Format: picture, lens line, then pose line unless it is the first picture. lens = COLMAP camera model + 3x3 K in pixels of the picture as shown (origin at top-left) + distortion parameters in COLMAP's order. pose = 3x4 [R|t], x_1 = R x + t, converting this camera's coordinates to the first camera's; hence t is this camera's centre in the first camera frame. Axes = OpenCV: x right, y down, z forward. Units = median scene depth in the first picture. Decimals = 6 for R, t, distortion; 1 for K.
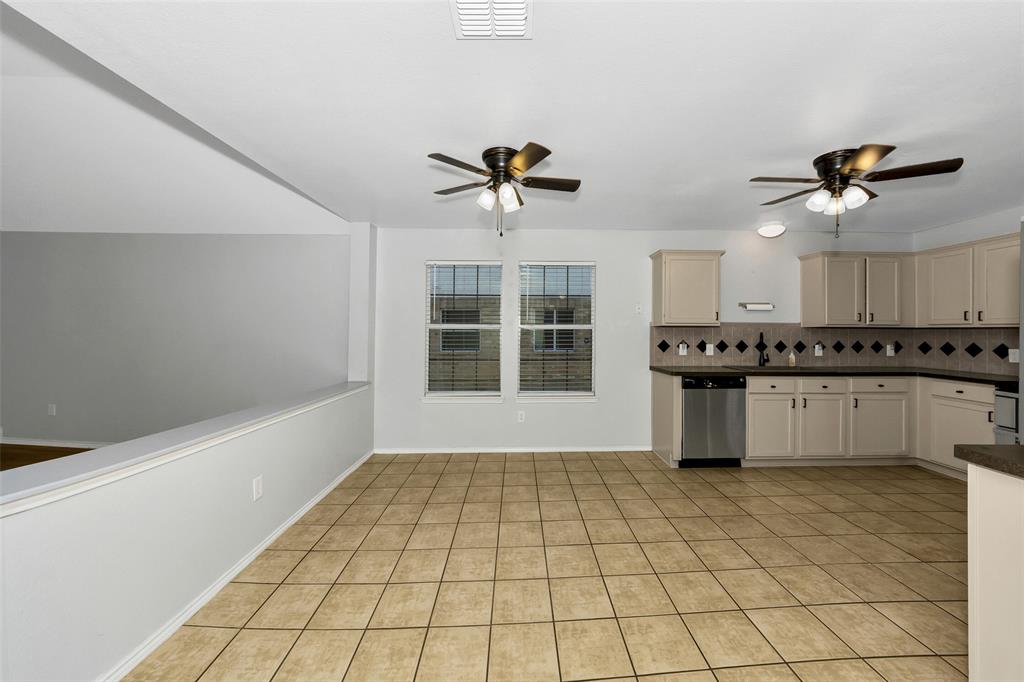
lens RADIAL K [[378.5, 0, 518.7], [0, 378.5, 334.1], [0, 0, 1]] dist [-0.003416, 0.000921]
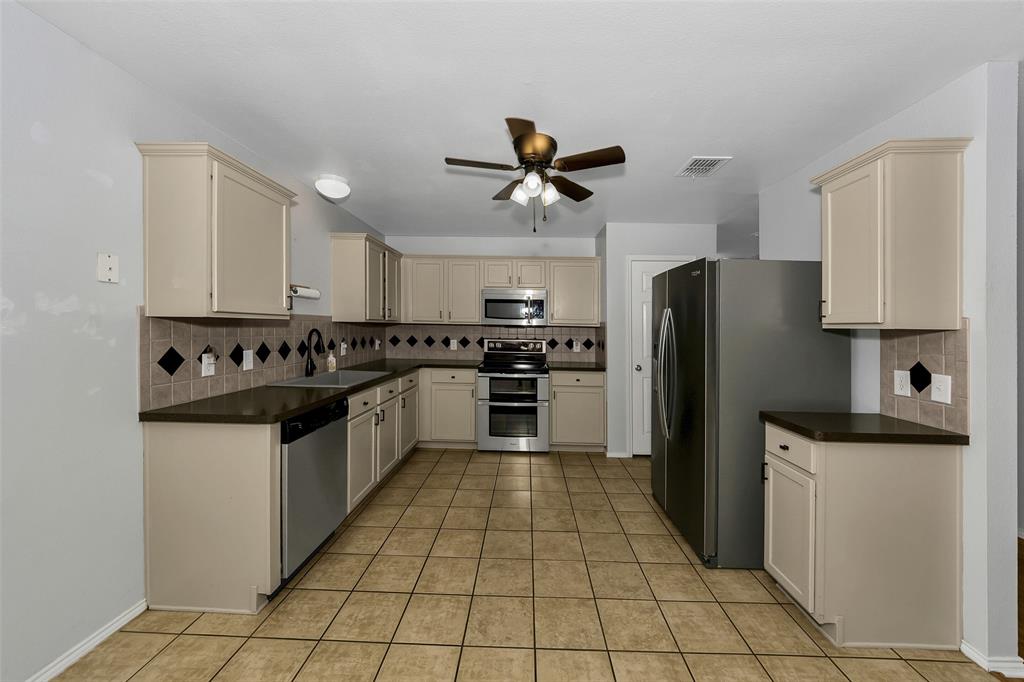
lens RADIAL K [[392.9, 0, 514.7], [0, 392.9, 328.2], [0, 0, 1]] dist [-0.001939, -0.000004]
pose [[0.051593, -0.010008, 0.998618, -0.083837], [-0.001504, 0.999948, 0.010099, -0.017059], [-0.998667, -0.002023, 0.051575, 0.736048]]
